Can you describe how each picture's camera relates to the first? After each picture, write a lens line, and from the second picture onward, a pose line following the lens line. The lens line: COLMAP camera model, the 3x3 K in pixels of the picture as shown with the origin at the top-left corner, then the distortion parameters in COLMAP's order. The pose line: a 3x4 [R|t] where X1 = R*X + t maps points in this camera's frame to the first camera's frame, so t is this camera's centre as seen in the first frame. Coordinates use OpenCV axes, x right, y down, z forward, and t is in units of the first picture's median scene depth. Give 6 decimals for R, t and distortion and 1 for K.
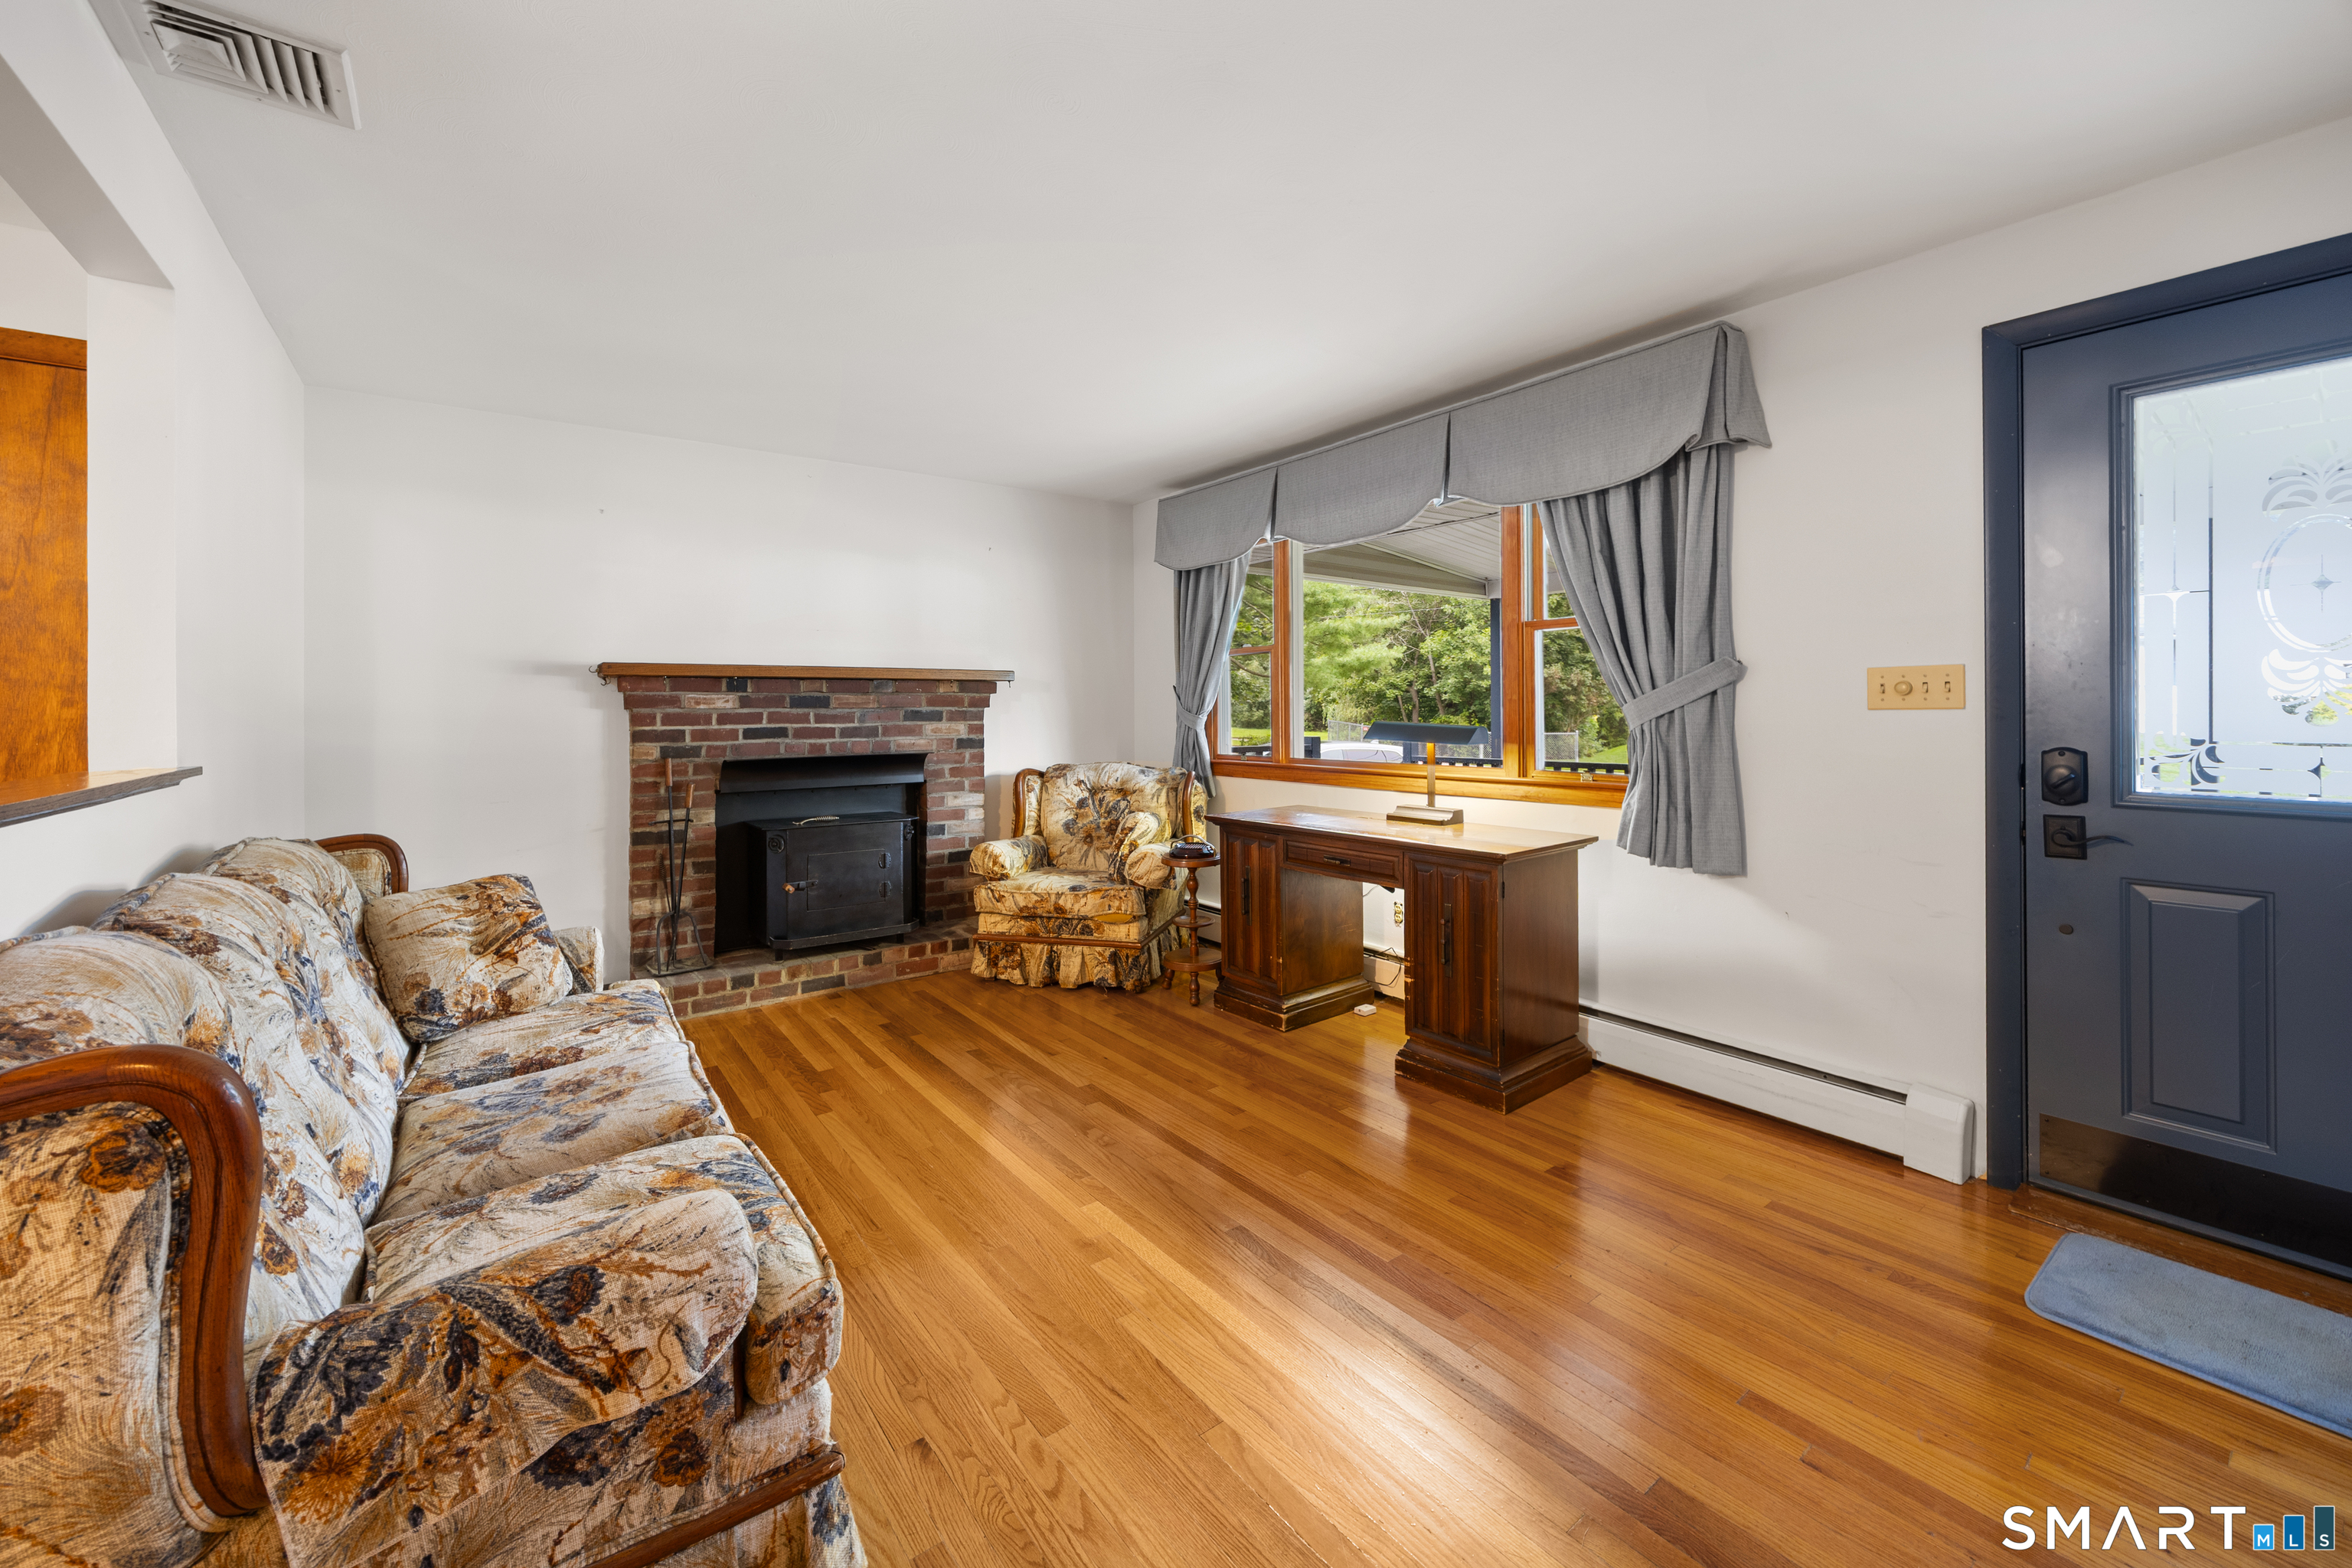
lens RADIAL K [[932.0, 0, 1178.2], [0, 932.0, 681.6], [0, 0, 1]] dist [0.003275, 0.000408]
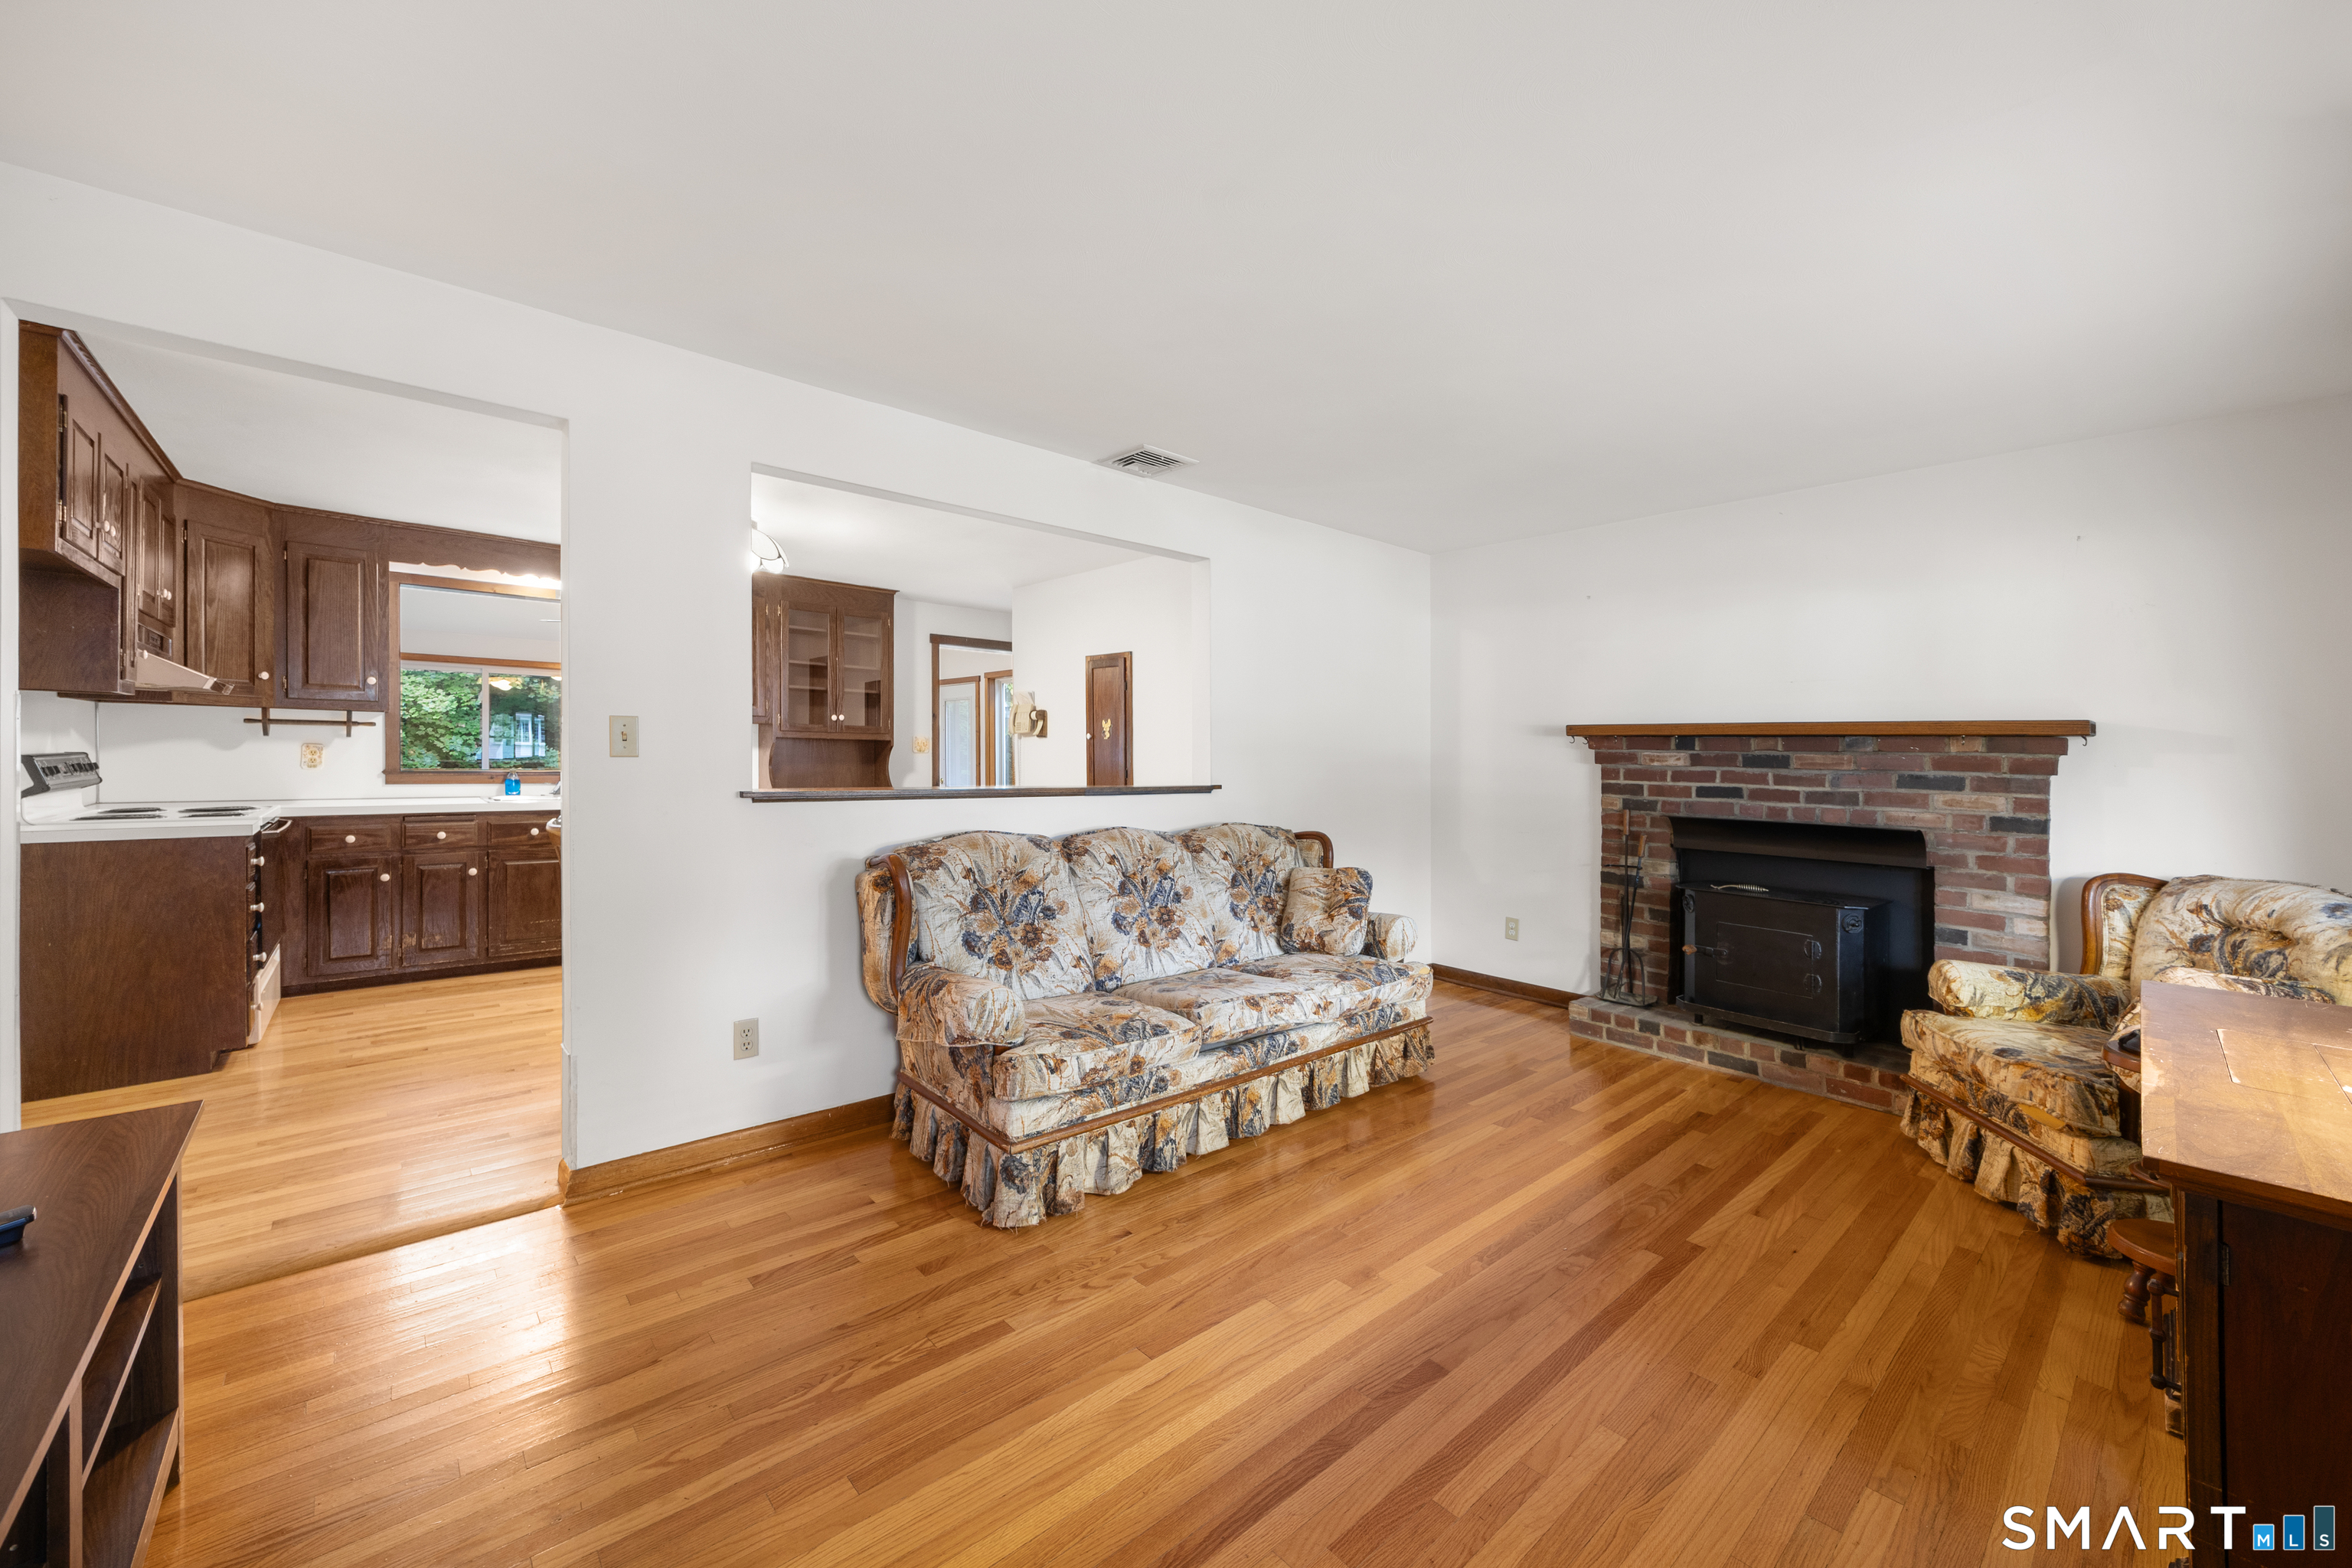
lens RADIAL K [[922.6, 0, 1189.6], [0, 922.6, 755.1], [0, 0, 1]] dist [-0.000654, -0.000247]
pose [[0.086579, 0.009961, -0.996195, 0.492149], [0.007846, 0.999912, 0.010680, 0.001753], [0.996214, -0.008741, 0.086493, 0.383276]]
